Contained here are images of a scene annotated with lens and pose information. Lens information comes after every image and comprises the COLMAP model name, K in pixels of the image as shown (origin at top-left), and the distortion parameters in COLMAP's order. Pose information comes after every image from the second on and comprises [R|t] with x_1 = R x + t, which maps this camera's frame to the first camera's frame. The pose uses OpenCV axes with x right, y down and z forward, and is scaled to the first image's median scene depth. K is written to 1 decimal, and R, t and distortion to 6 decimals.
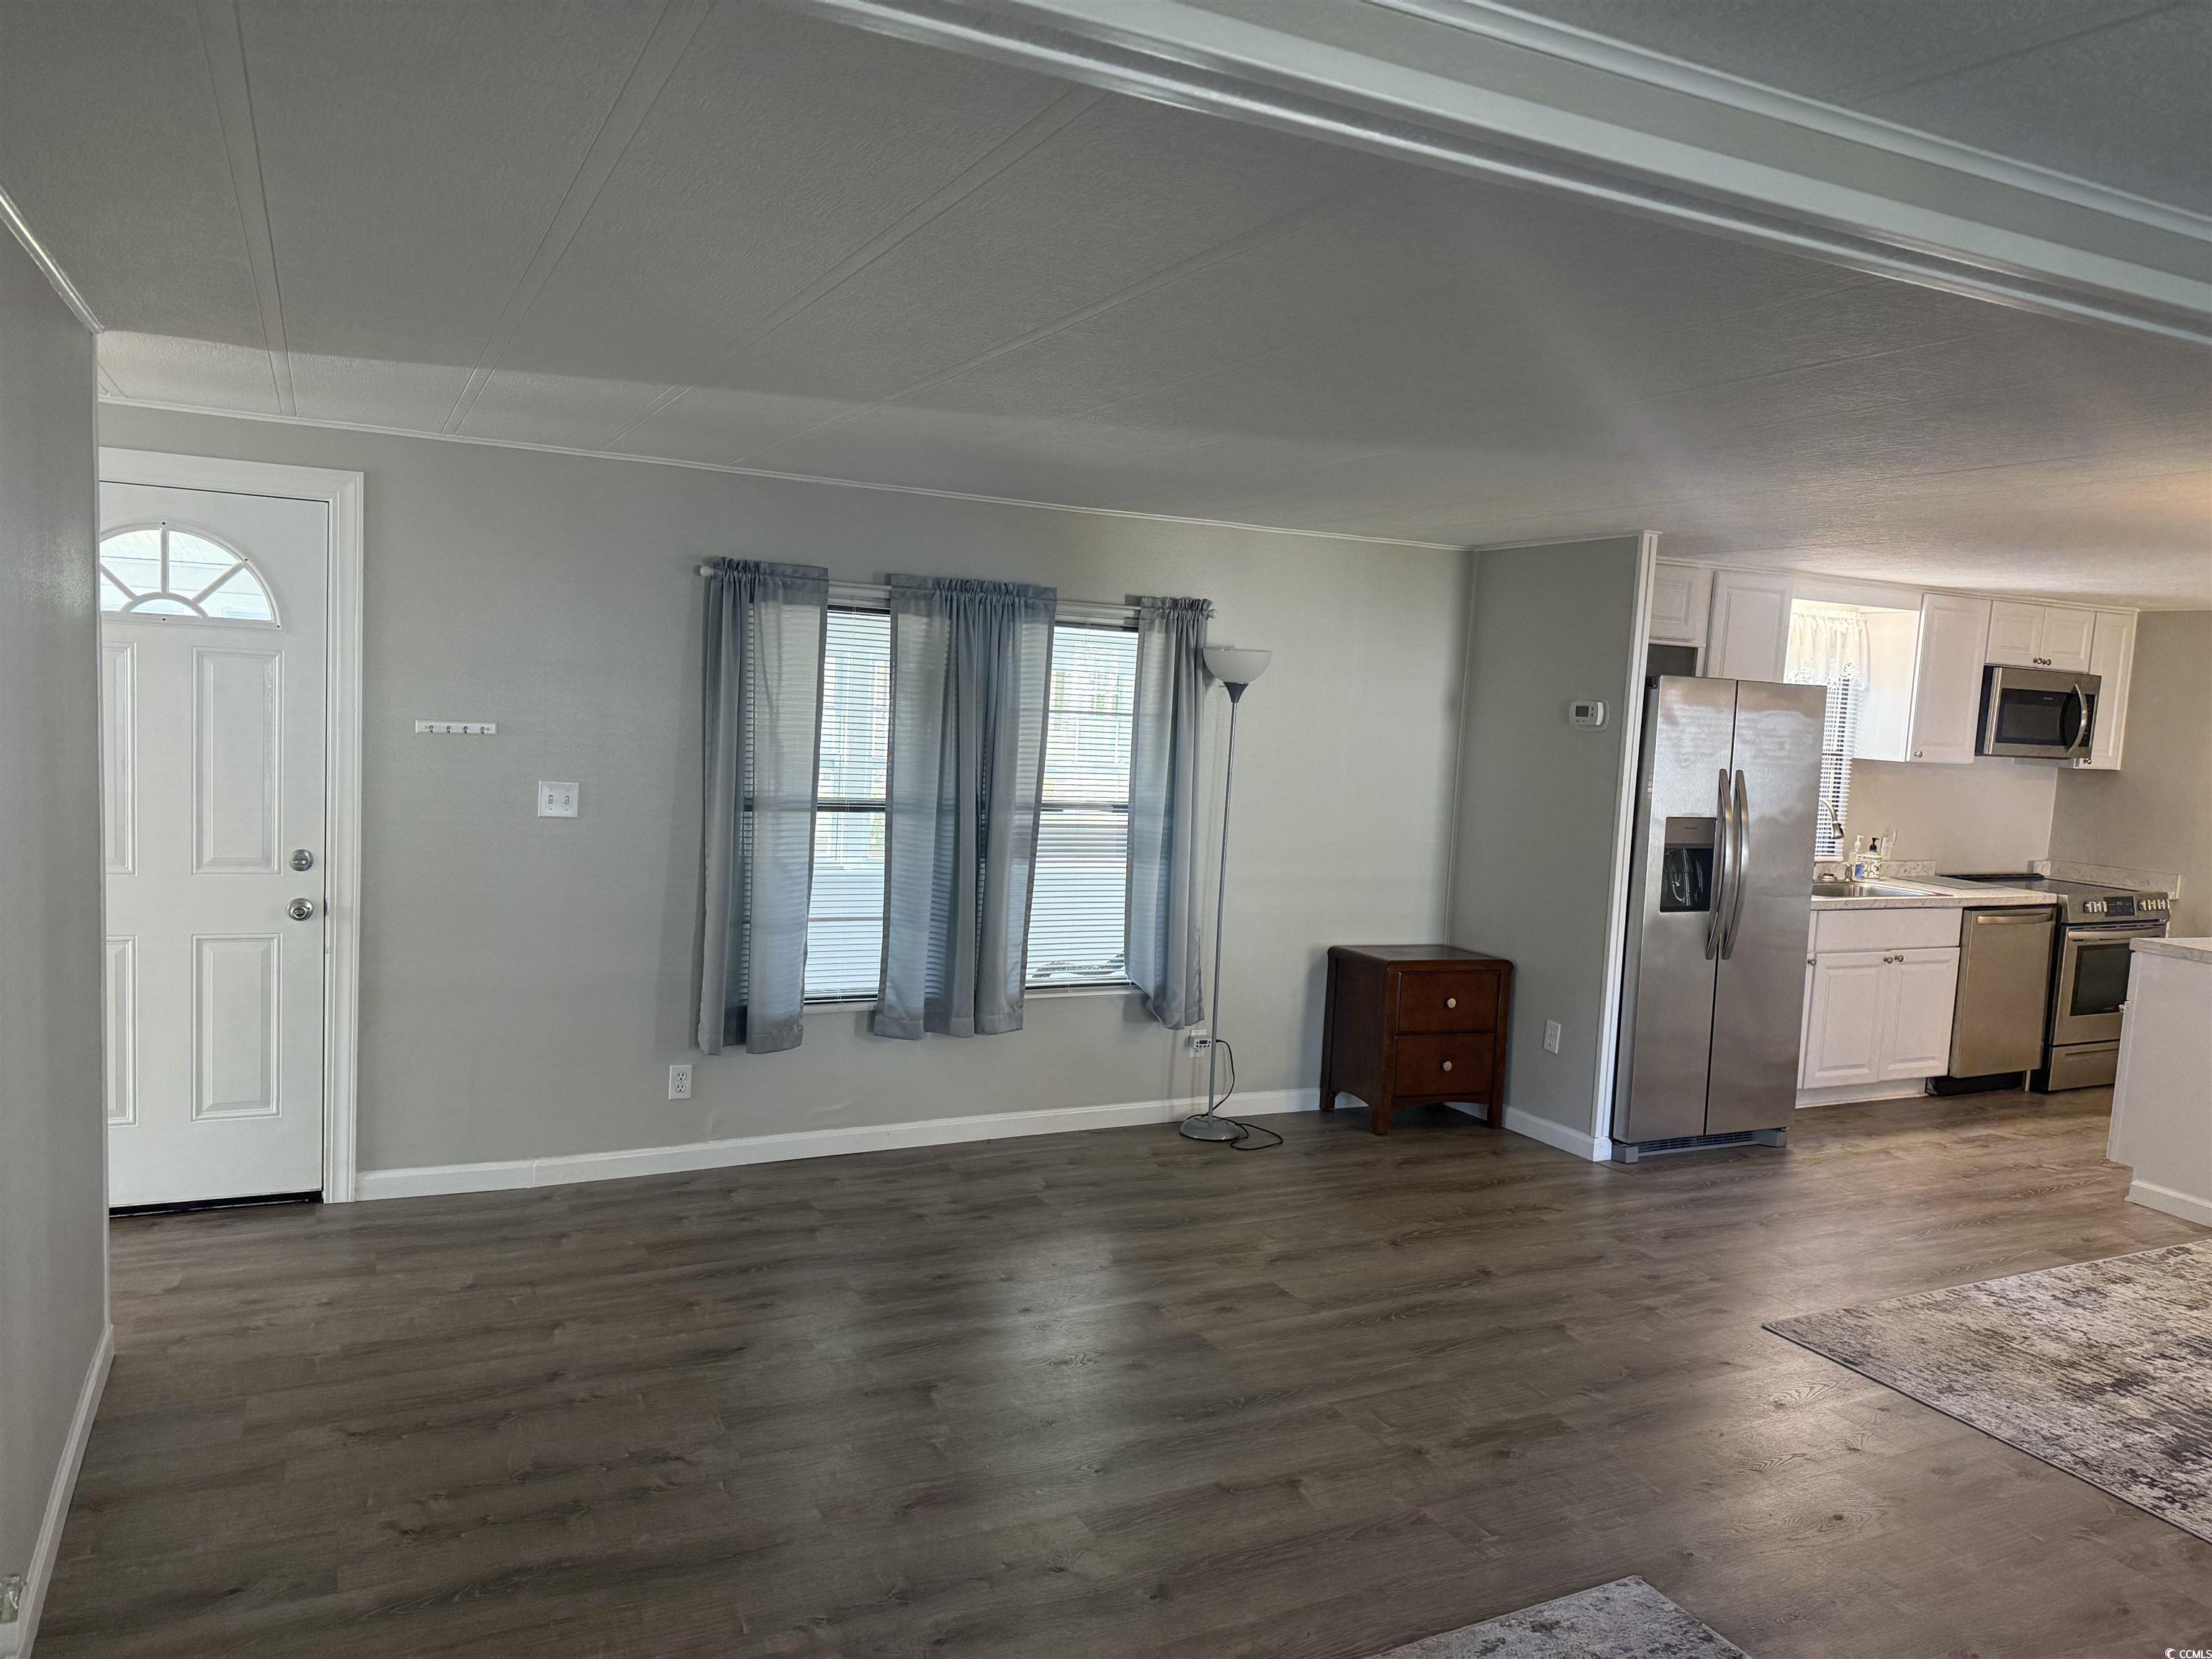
lens RADIAL K [[1546.4, 0, 1102.6], [0, 1546.4, 843.0], [0, 0, 1]] dist [0.070615, -0.090197]
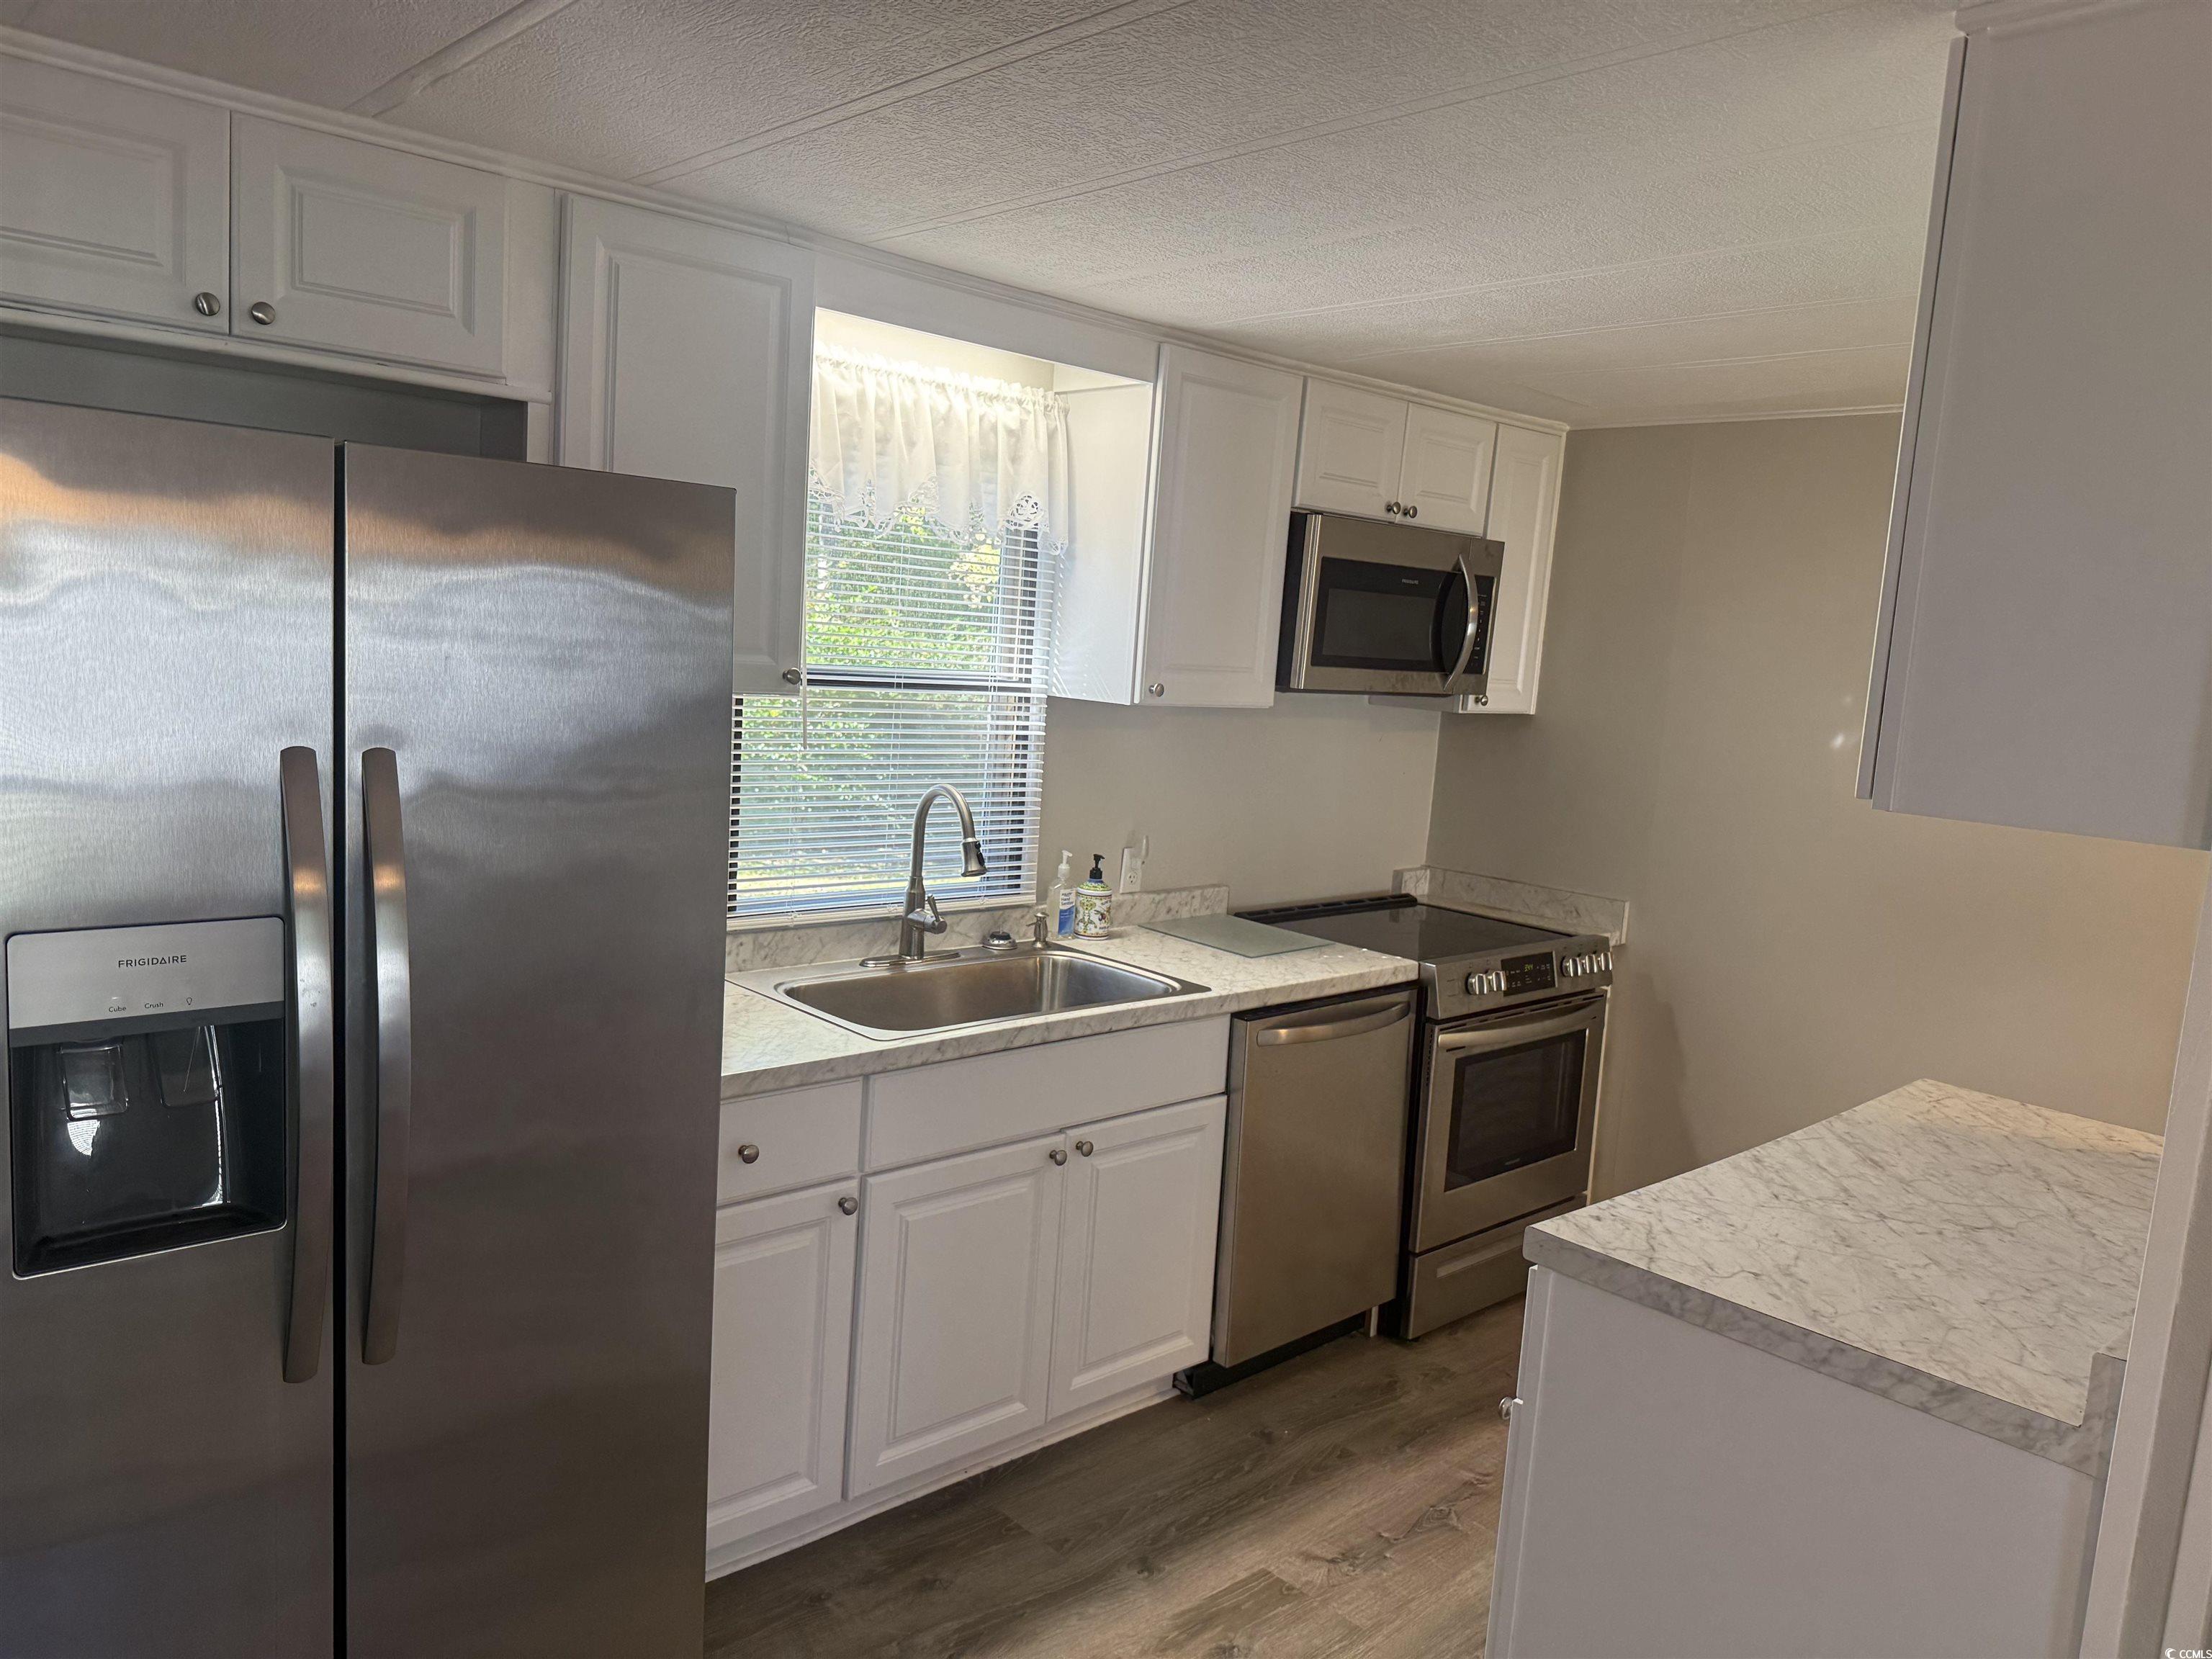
lens RADIAL K [[1546.4, 0, 1068.3], [0, 1546.4, 832.1], [0, 0, 1]] dist [0.070615, -0.090197]
pose [[0.964603, -0.024270, 0.262587, 0.465055], [0.013221, 0.998954, 0.043762, -0.042592], [-0.263375, -0.038742, 0.963915, 0.689279]]
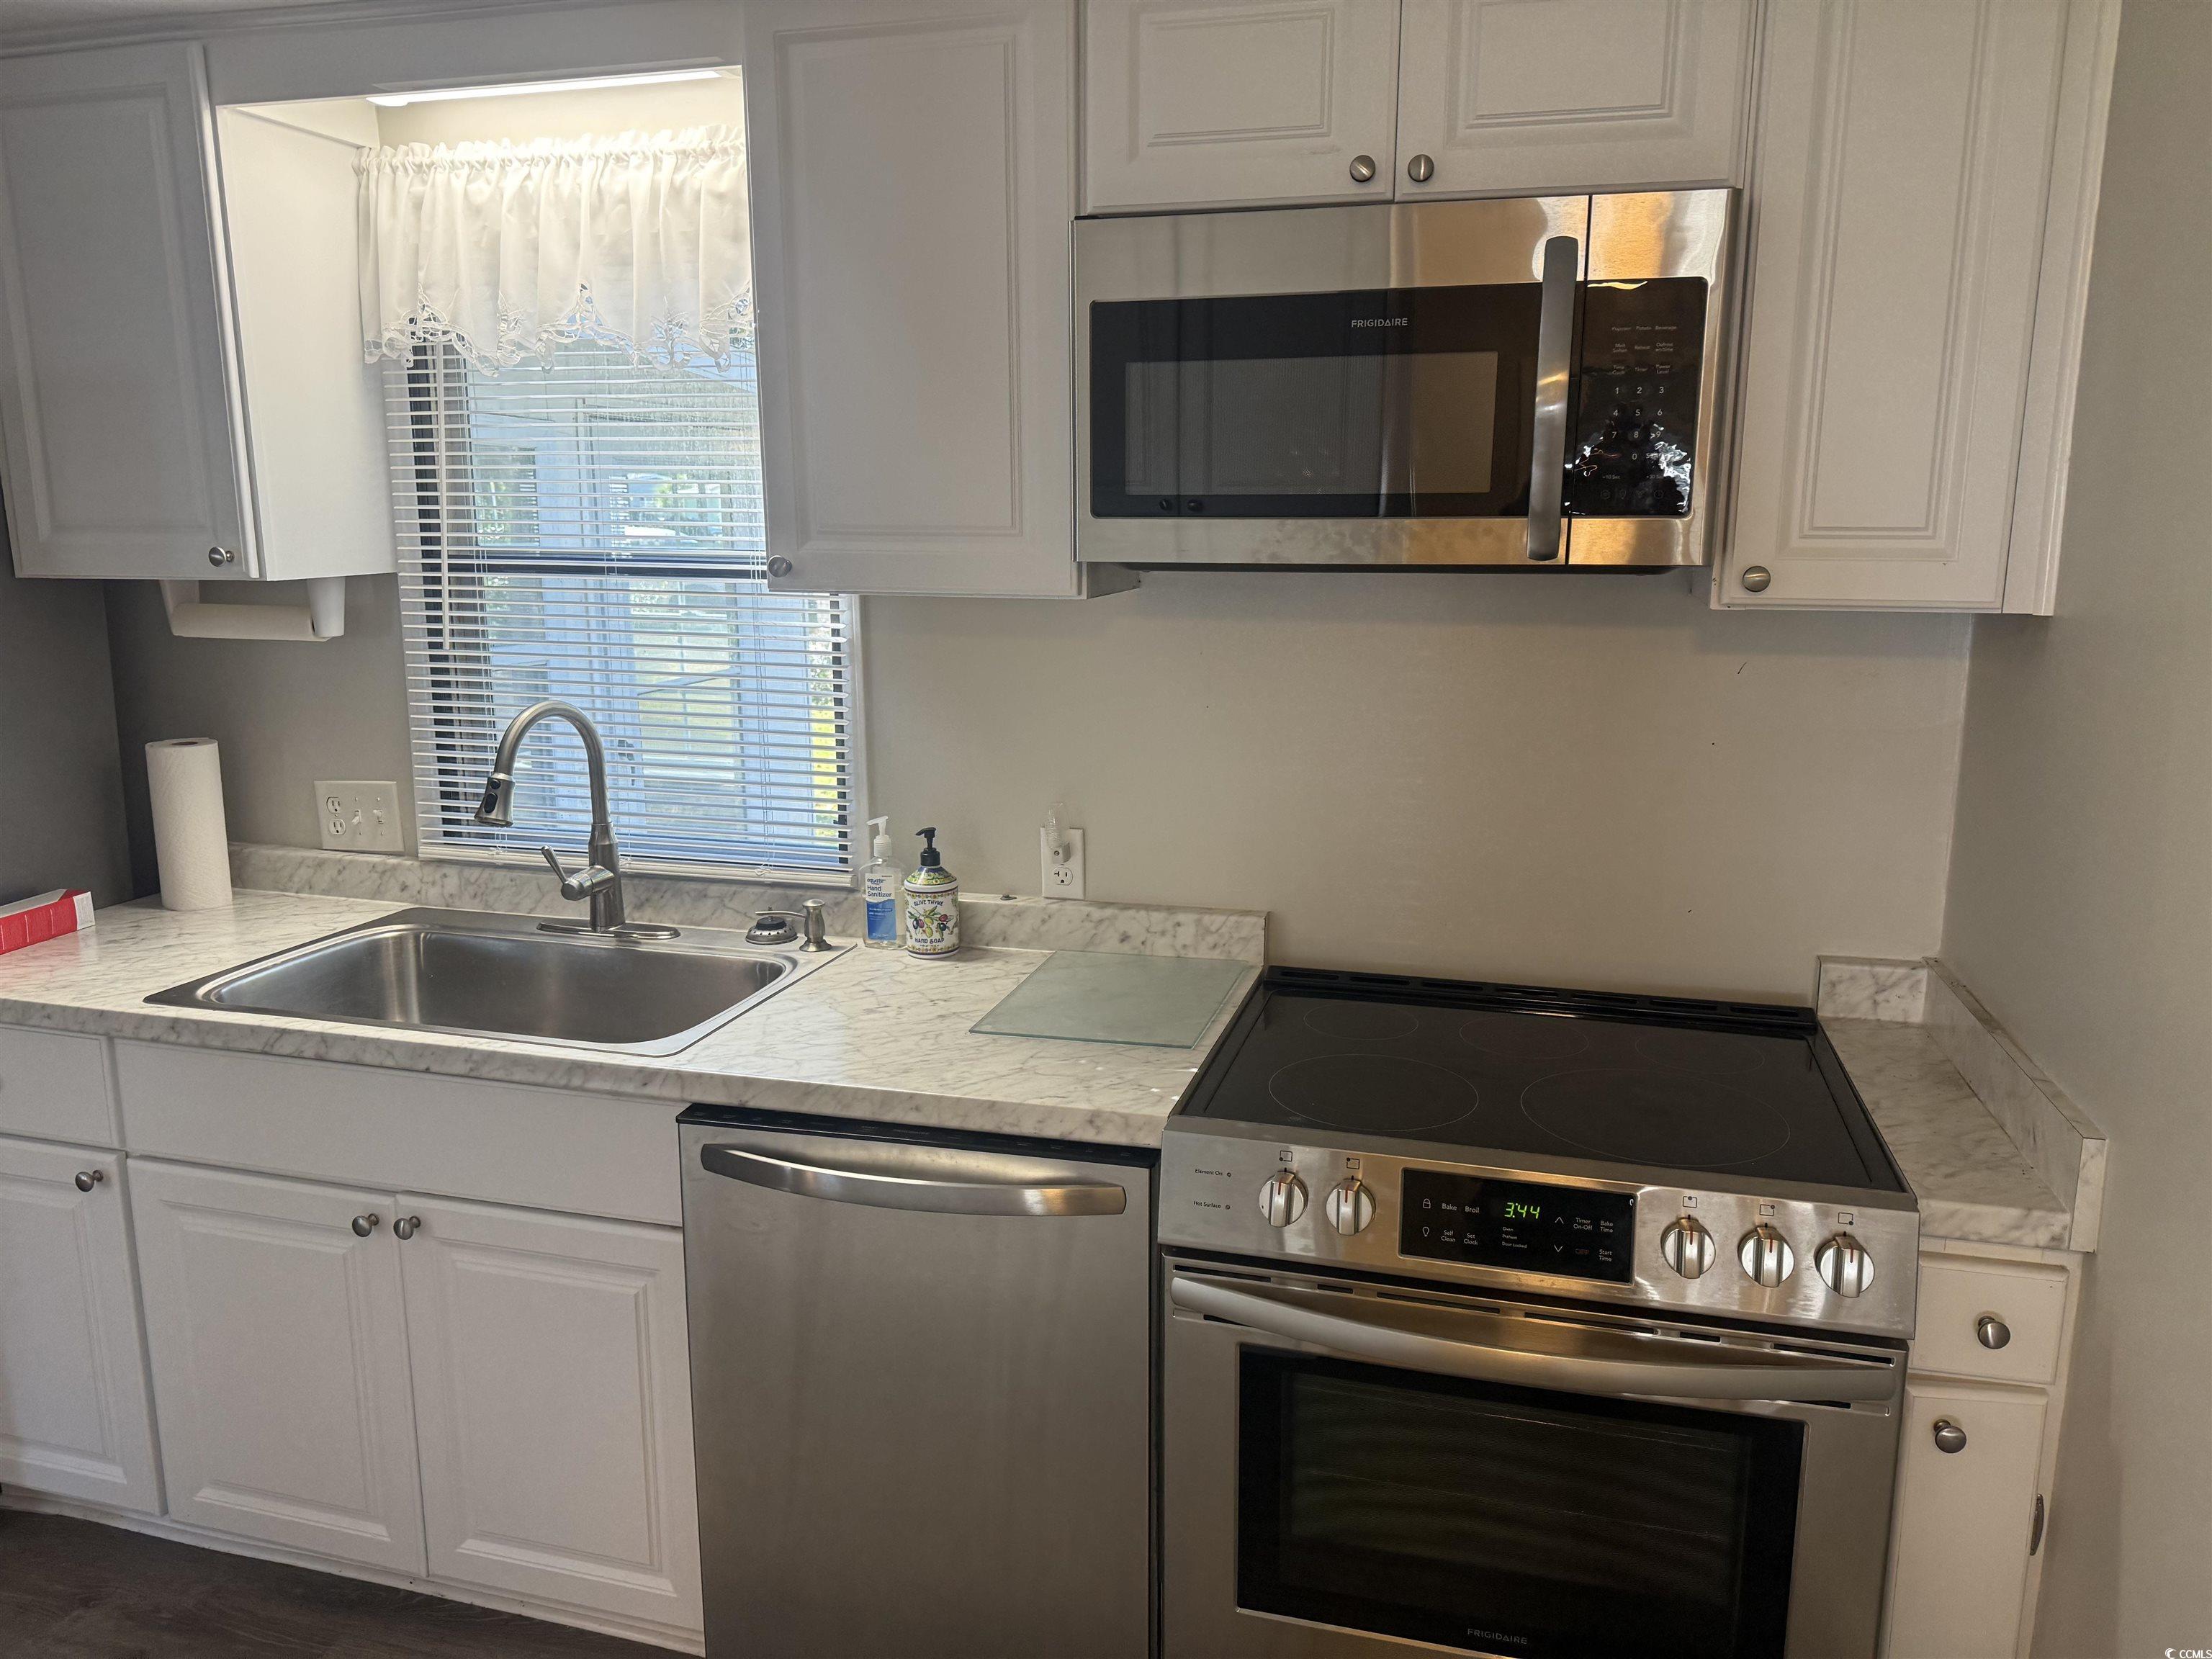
lens RADIAL K [[1546.4, 0, 1109.7], [0, 1546.4, 815.6], [0, 0, 1]] dist [0.070615, -0.090197]
pose [[0.743927, 0.078625, -0.663620, 0.966792], [-0.030251, 0.995999, 0.084093, -0.045302], [0.667576, -0.042484, 0.743328, 1.029894]]
